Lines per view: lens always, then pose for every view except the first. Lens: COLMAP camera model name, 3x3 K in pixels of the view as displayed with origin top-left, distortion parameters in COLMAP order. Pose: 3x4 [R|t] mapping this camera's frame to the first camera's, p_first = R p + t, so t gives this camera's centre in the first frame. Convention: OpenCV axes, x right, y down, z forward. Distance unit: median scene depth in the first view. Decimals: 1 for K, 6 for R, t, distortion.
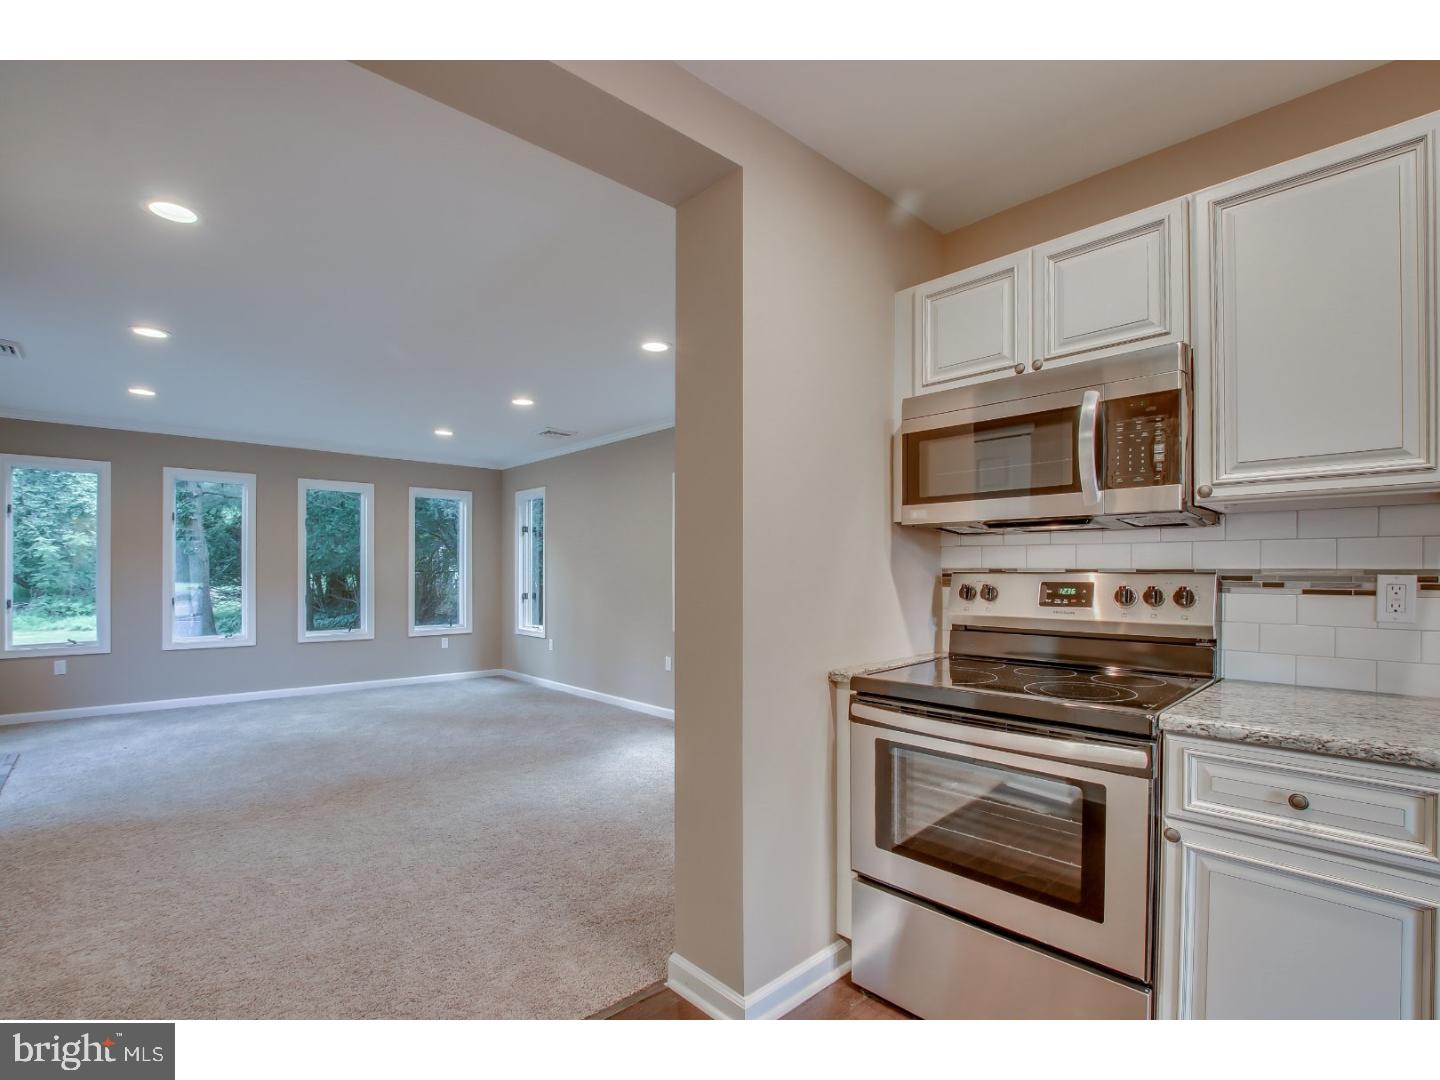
lens RADIAL K [[660.0, 0, 718.0], [0, 660.0, 565.7], [0, 0, 1]] dist [-0.052889, 0.007826]
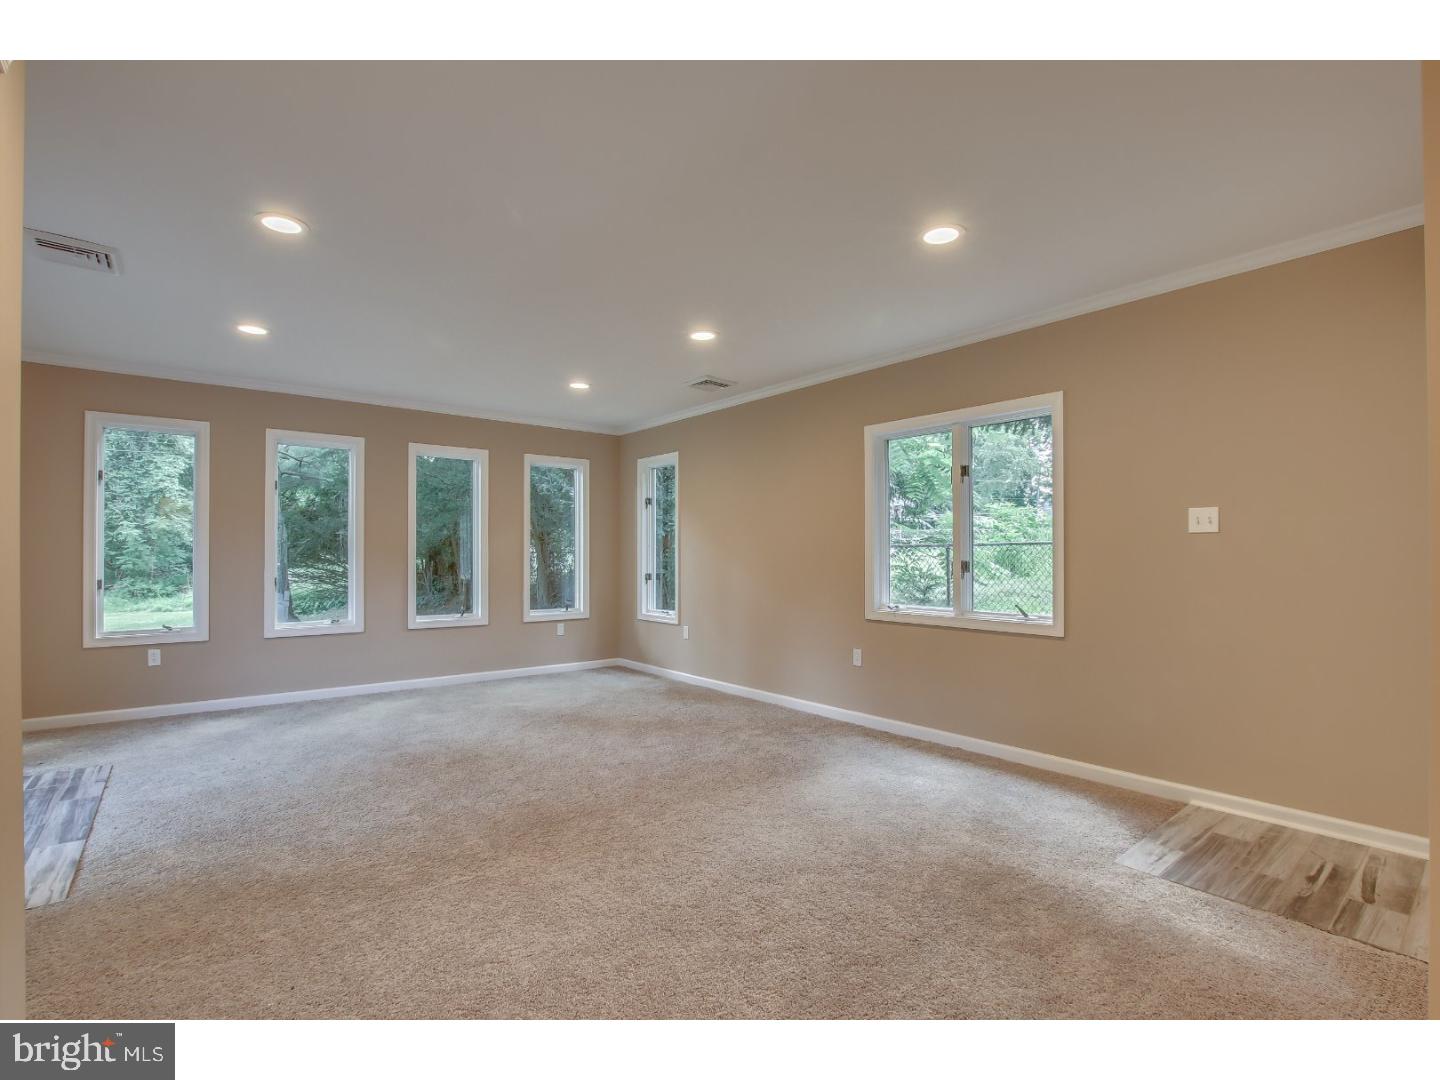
lens RADIAL K [[646.4, 0, 694.5], [0, 646.4, 545.6], [0, 0, 1]] dist [-0.036347, -0.000470]
pose [[0.996413, -0.002971, -0.084573, -0.165899], [0.002482, 0.999980, -0.005877, 0.009994], [0.084589, 0.005646, 0.996400, 0.141079]]
